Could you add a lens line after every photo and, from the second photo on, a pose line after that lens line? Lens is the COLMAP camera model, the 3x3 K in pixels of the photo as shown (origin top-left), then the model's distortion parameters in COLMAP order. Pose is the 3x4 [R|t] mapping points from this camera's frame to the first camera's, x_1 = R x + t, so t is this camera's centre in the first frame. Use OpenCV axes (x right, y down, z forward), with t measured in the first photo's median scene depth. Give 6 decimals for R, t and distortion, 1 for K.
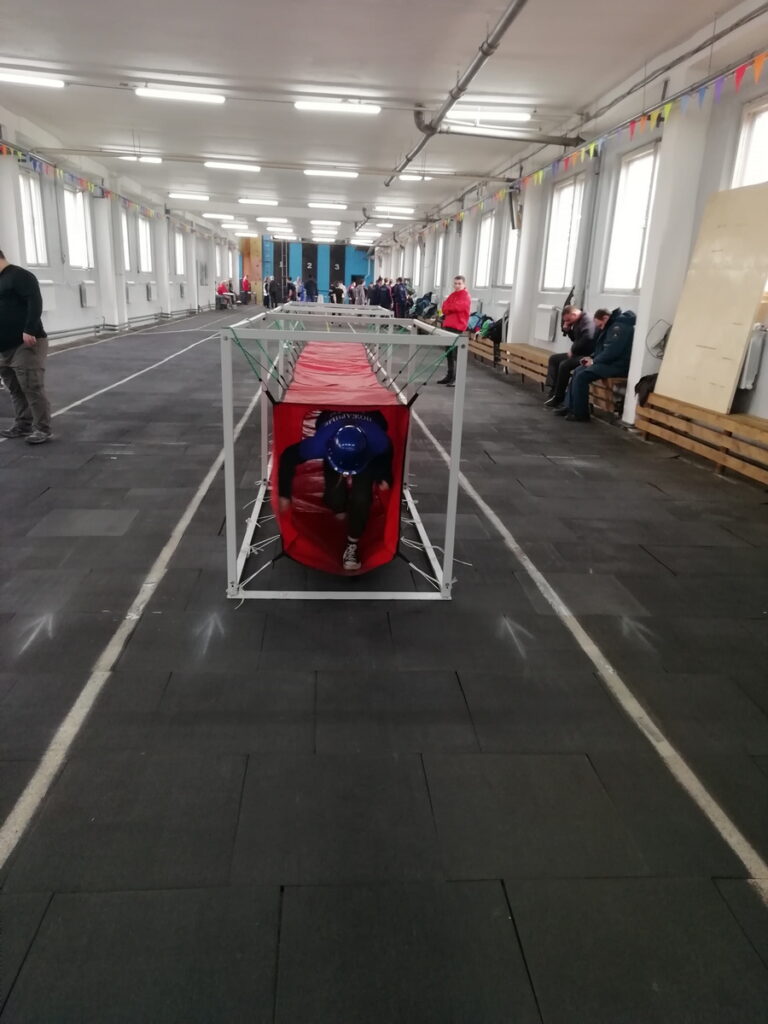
lens RADIAL K [[736.4, 0, 389.9], [0, 736.4, 509.5], [0, 0, 1]] dist [0.007345, 0.005850]
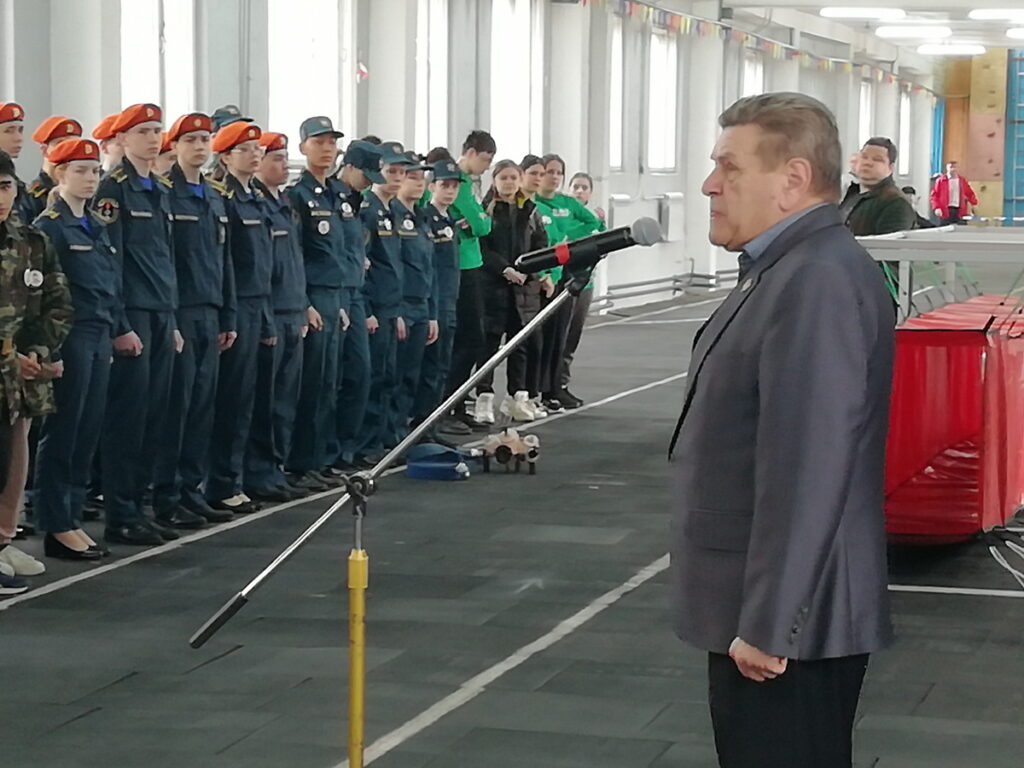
lens RADIAL K [[3073.3, 0, 518.2], [0, 3073.3, 391.2], [0, 0, 1]] dist [0.259258, 0.000000]
pose [[0.939912, -0.004002, -0.341393, 0.126994], [-0.074549, 0.973397, -0.216657, 0.124189], [0.333178, 0.229089, 0.914609, -0.402040]]
